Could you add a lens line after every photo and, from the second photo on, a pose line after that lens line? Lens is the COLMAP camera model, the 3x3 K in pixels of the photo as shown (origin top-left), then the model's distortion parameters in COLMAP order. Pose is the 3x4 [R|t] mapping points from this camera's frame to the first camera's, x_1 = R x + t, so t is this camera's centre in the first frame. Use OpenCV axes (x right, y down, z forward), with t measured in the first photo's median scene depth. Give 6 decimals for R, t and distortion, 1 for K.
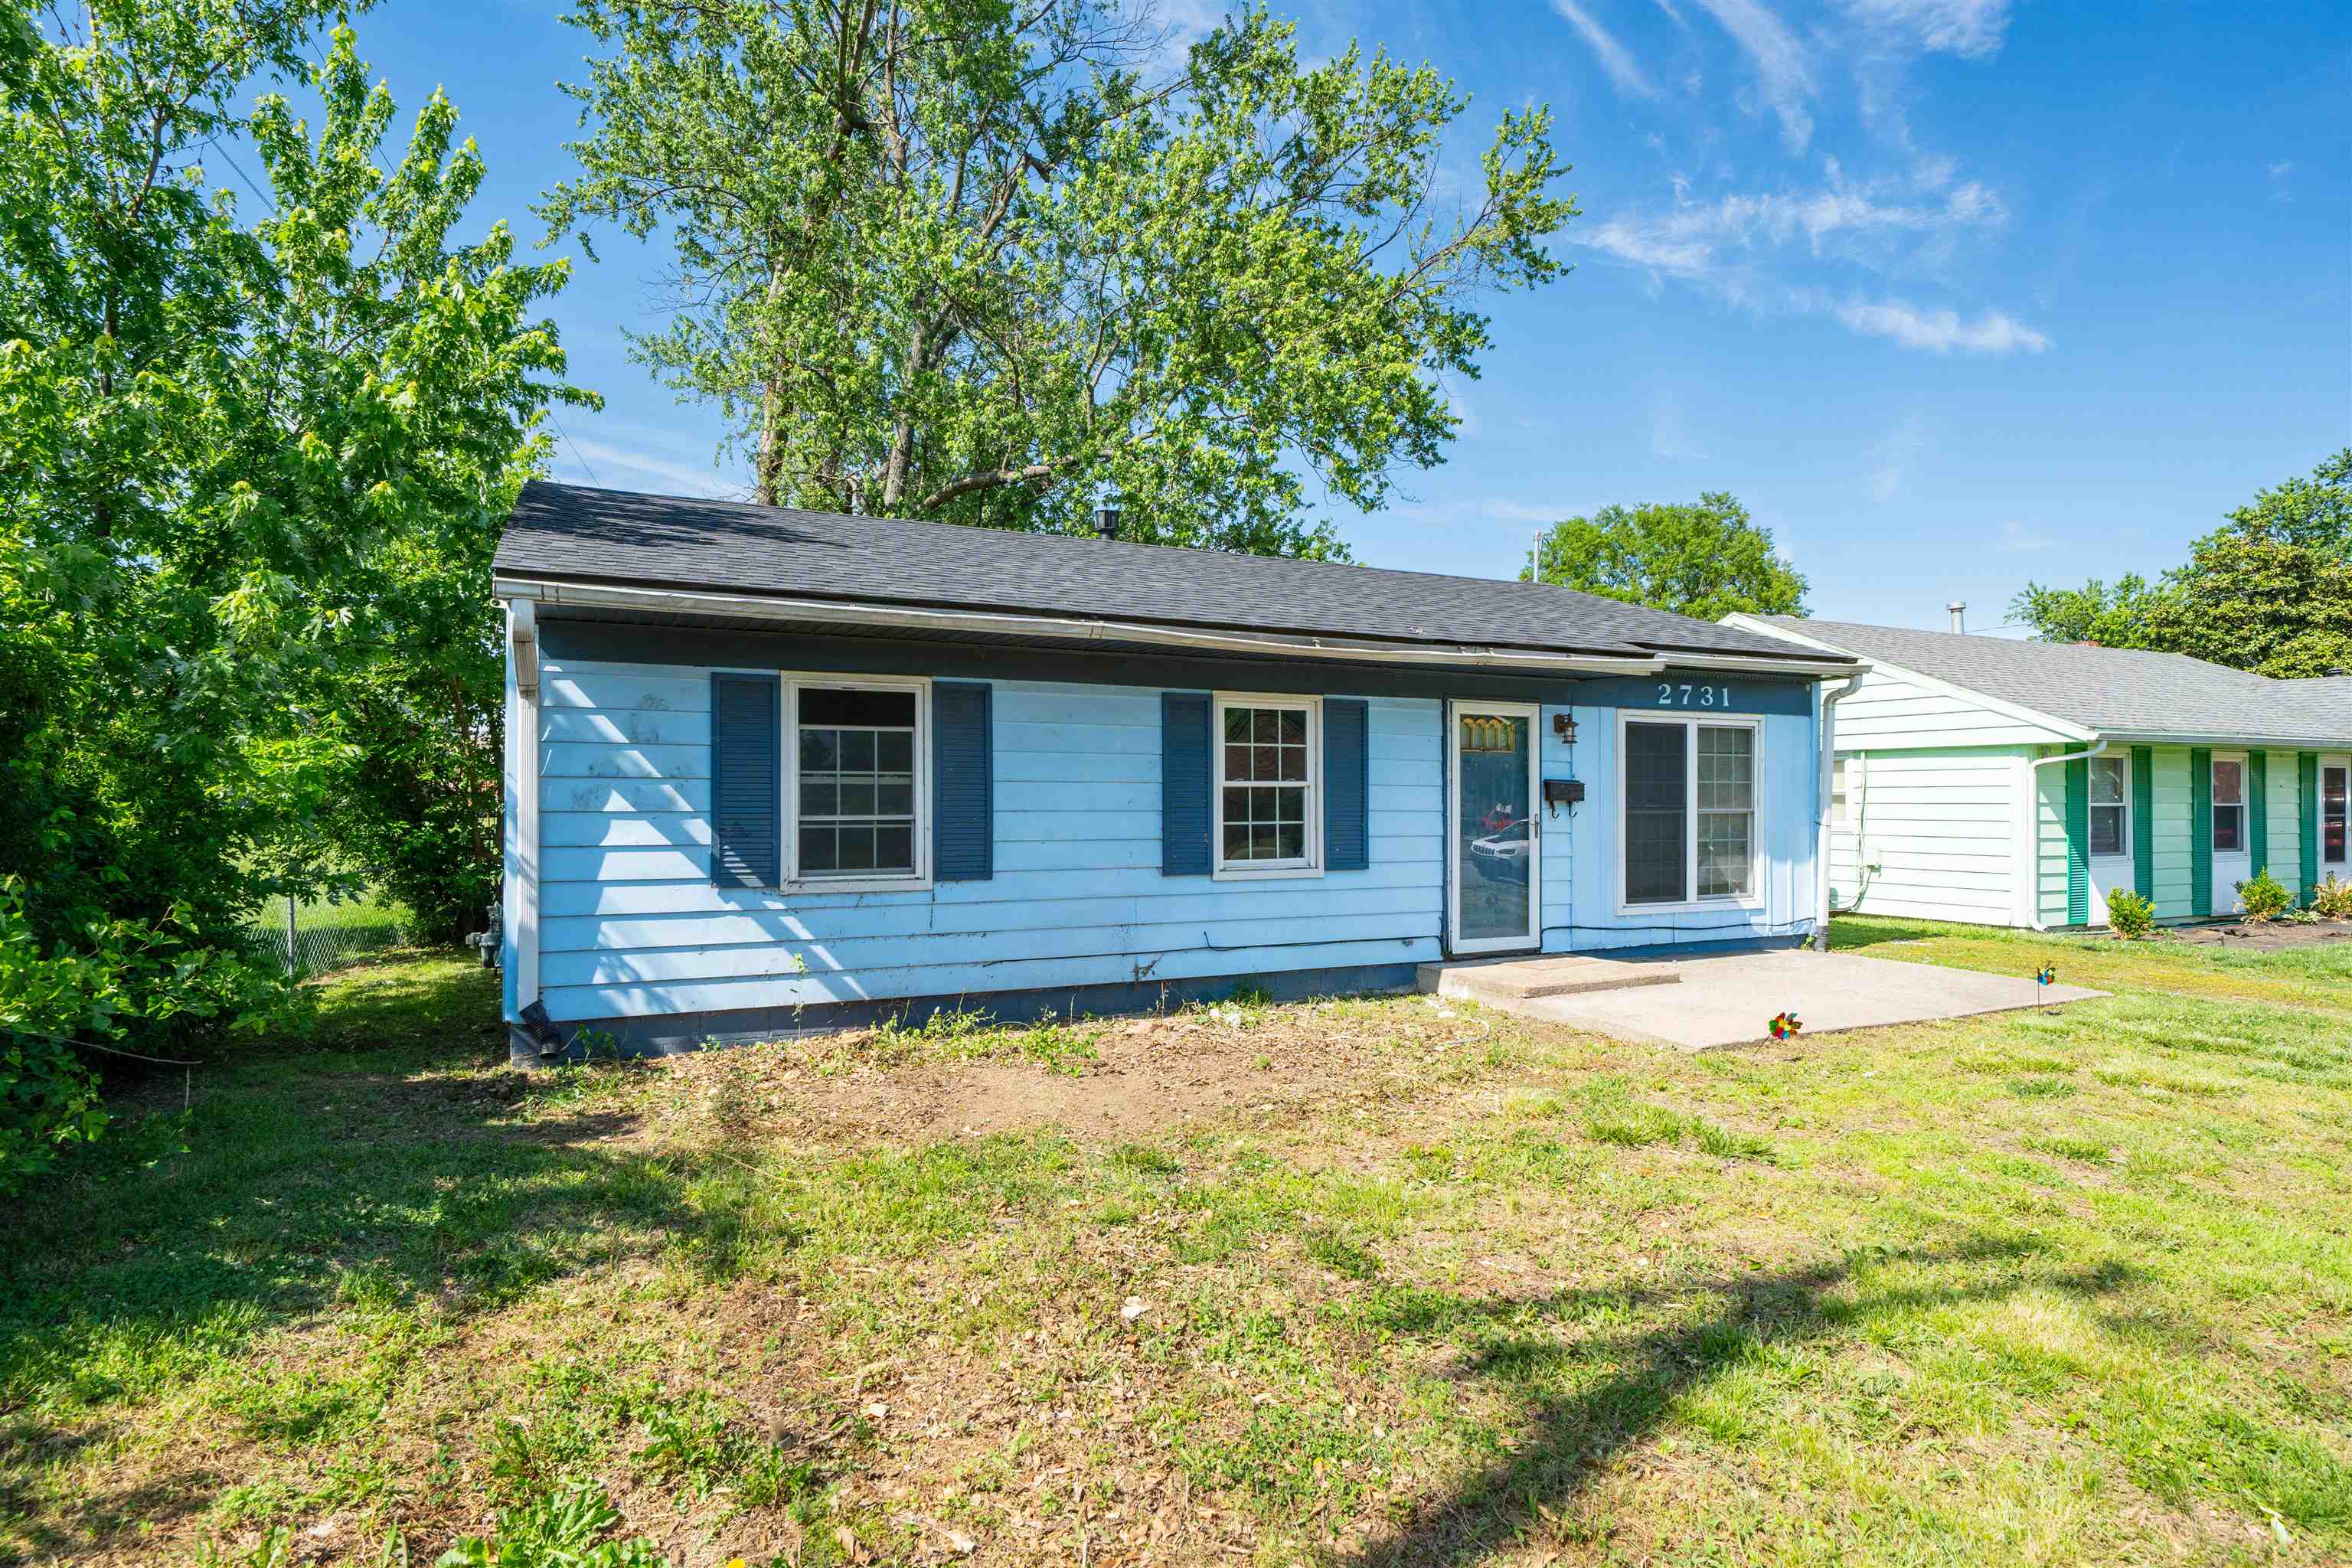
lens RADIAL K [[1257.6, 0, 1167.7], [0, 1257.6, 785.5], [0, 0, 1]] dist [0.001518, -0.000269]
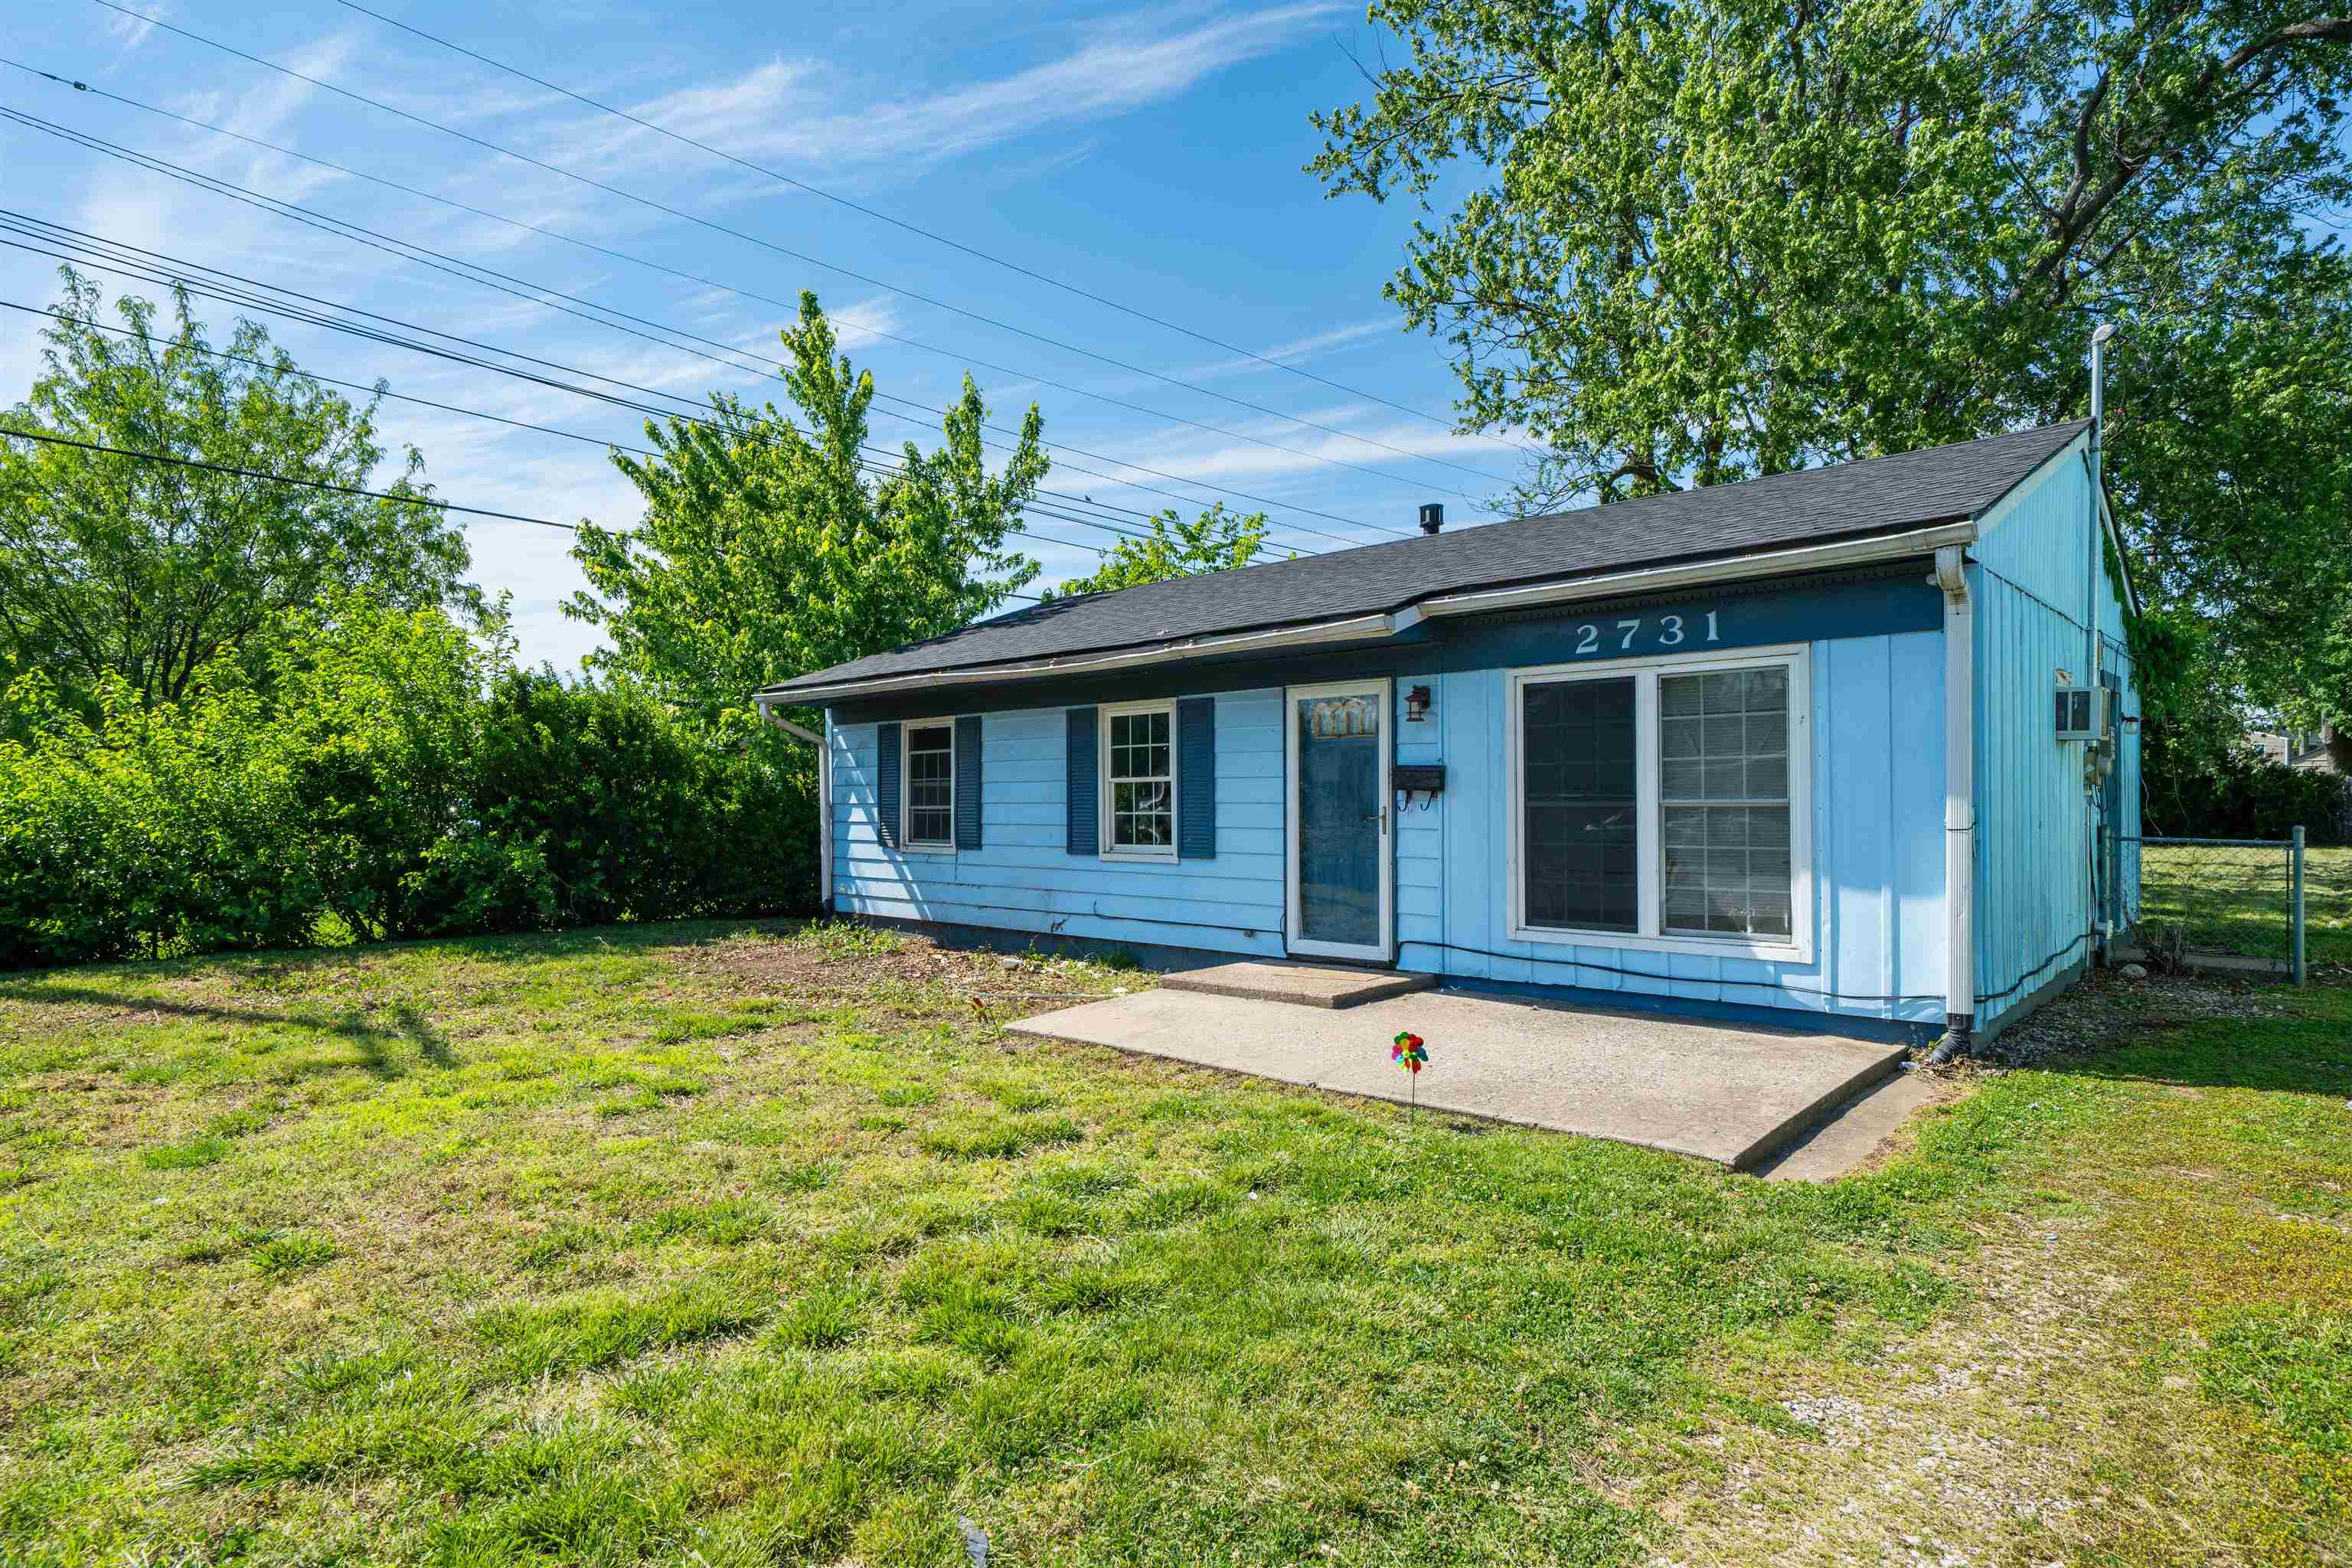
lens RADIAL K [[1257.6, 0, 1164.8], [0, 1257.6, 796.8], [0, 0, 1]] dist [0.001518, -0.000269]
pose [[0.339557, -0.004452, -0.940575, 1.099049], [0.020256, 0.999792, 0.002580, 0.011407], [0.940367, -0.019928, 0.339576, 0.593161]]
